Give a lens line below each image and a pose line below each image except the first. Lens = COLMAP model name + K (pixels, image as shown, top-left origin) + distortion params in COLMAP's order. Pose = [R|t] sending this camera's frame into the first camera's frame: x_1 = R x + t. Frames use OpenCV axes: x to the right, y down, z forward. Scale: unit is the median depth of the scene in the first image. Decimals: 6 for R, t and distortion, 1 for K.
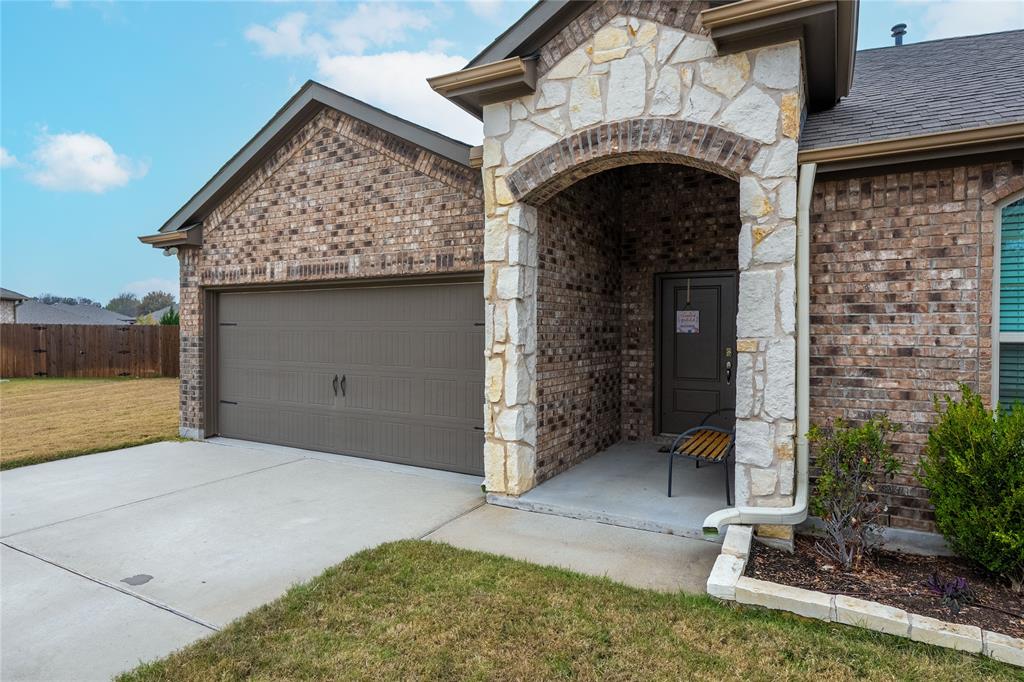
lens RADIAL K [[590.7, 0, 505.5], [0, 590.7, 342.8], [0, 0, 1]] dist [-0.005565, 0.003530]
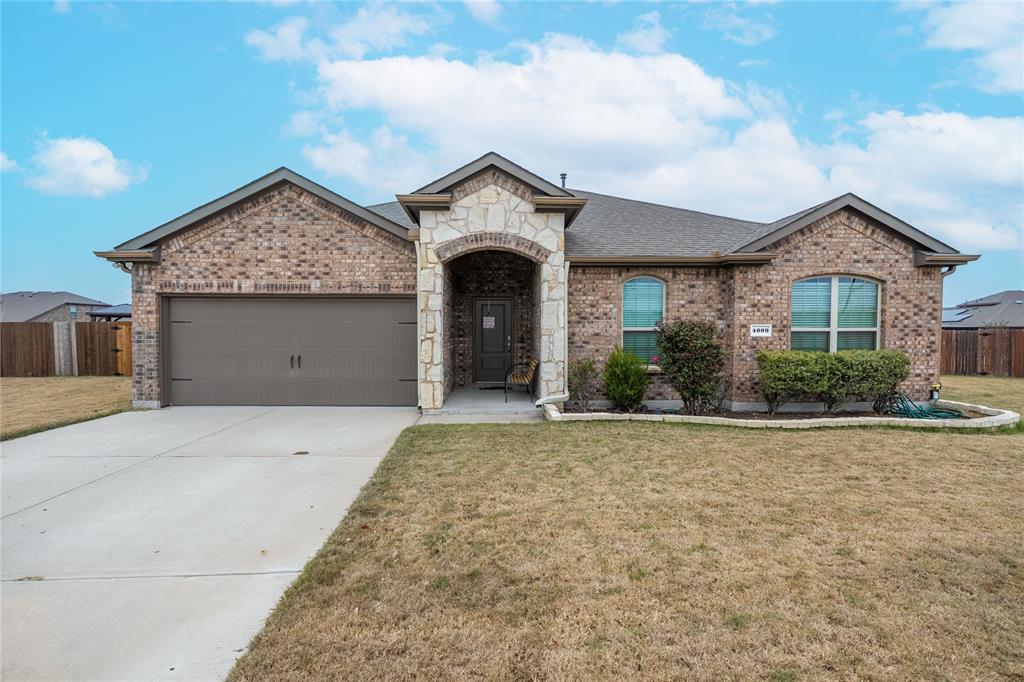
lens RADIAL K [[469.3, 0, 511.1], [0, 469.3, 342.3], [0, 0, 1]] dist [-0.009901, 0.003164]
pose [[0.852041, -0.013850, 0.523291, -0.451161], [0.010721, 0.999902, 0.009009, 0.016419], [-0.523365, -0.002066, 0.852106, -0.360521]]
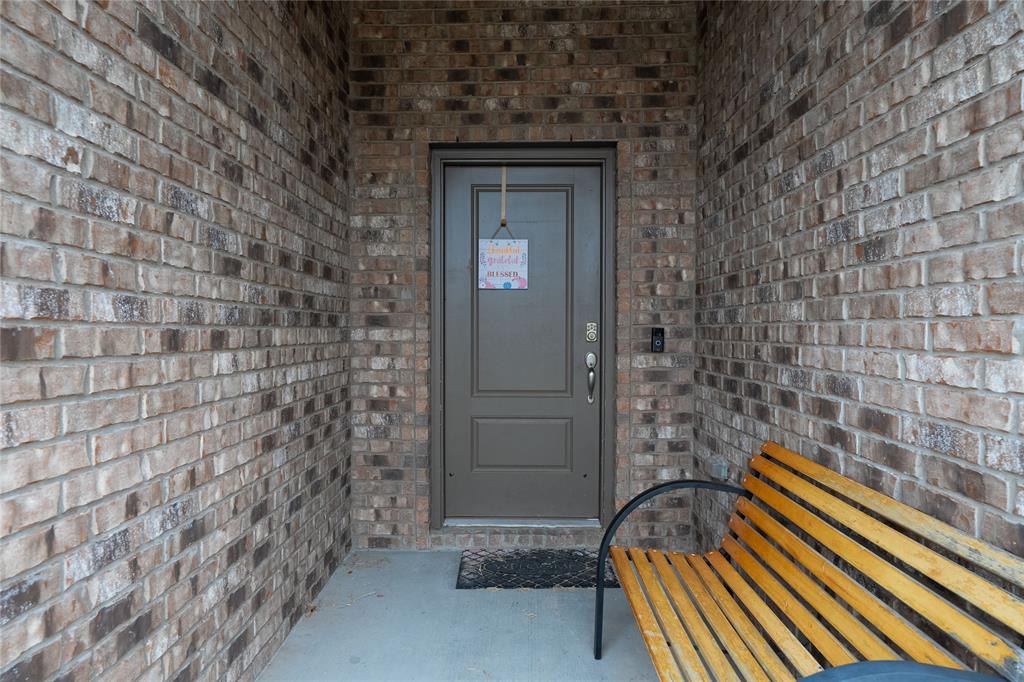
lens RADIAL K [[590.7, 0, 505.0], [0, 590.7, 344.4], [0, 0, 1]] dist [-0.005565, 0.003530]
pose [[0.876034, -0.009441, 0.482156, 0.100231], [0.009985, 0.999949, 0.001437, 0.024774], [-0.482146, 0.003556, 0.876084, 0.636992]]
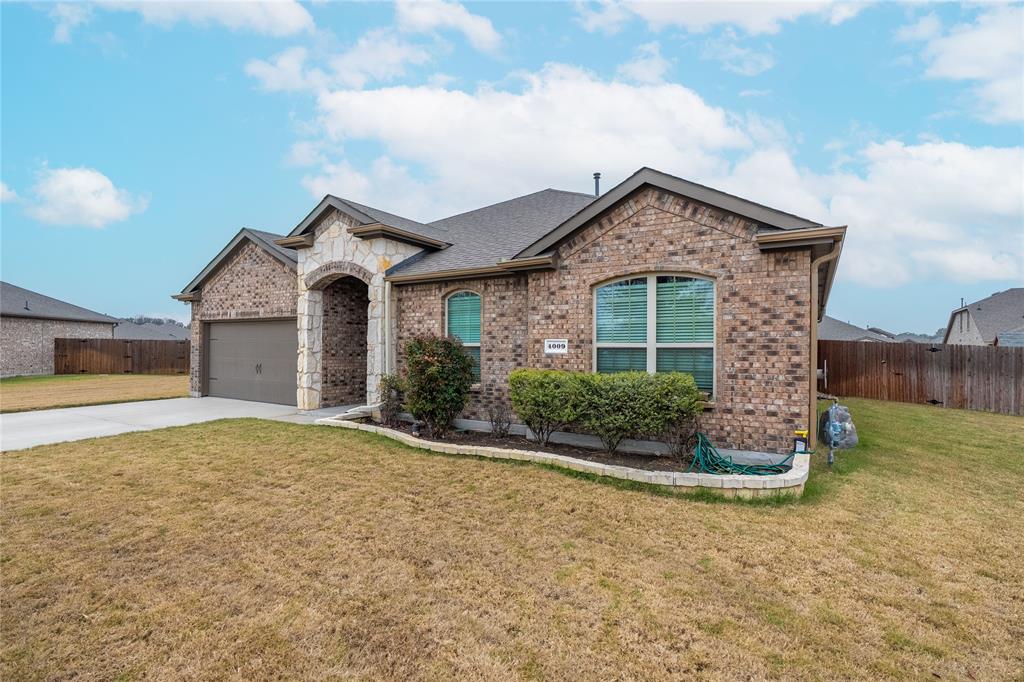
lens RADIAL K [[513.5, 0, 505.3], [0, 513.5, 342.2], [0, 0, 1]] dist [-0.005982, 0.000493]
pose [[0.999103, 0.003663, -0.042184, 0.683871], [-0.004928, 0.999540, -0.029927, 0.028973], [0.042055, 0.030108, 0.998662, -0.801239]]
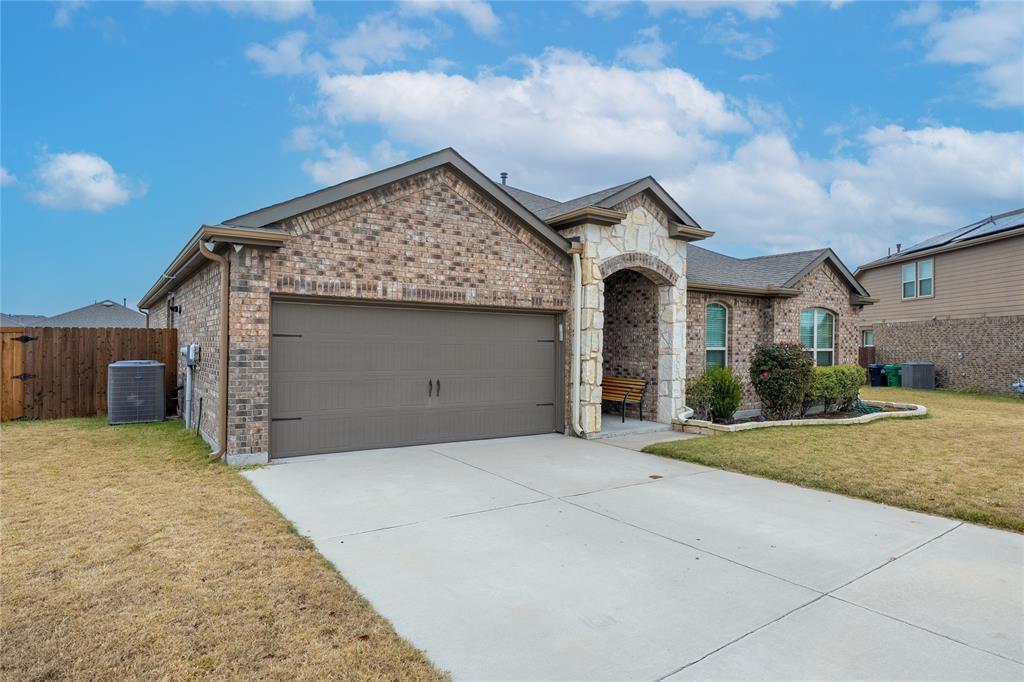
lens RADIAL K [[590.7, 0, 520.7], [0, 590.7, 344.1], [0, 0, 1]] dist [-0.005565, 0.003530]
pose [[0.421569, 0.006671, 0.906772, -1.356924], [0.010539, 0.999869, -0.012255, -0.002578], [-0.906735, 0.014723, 0.421444, 0.315338]]
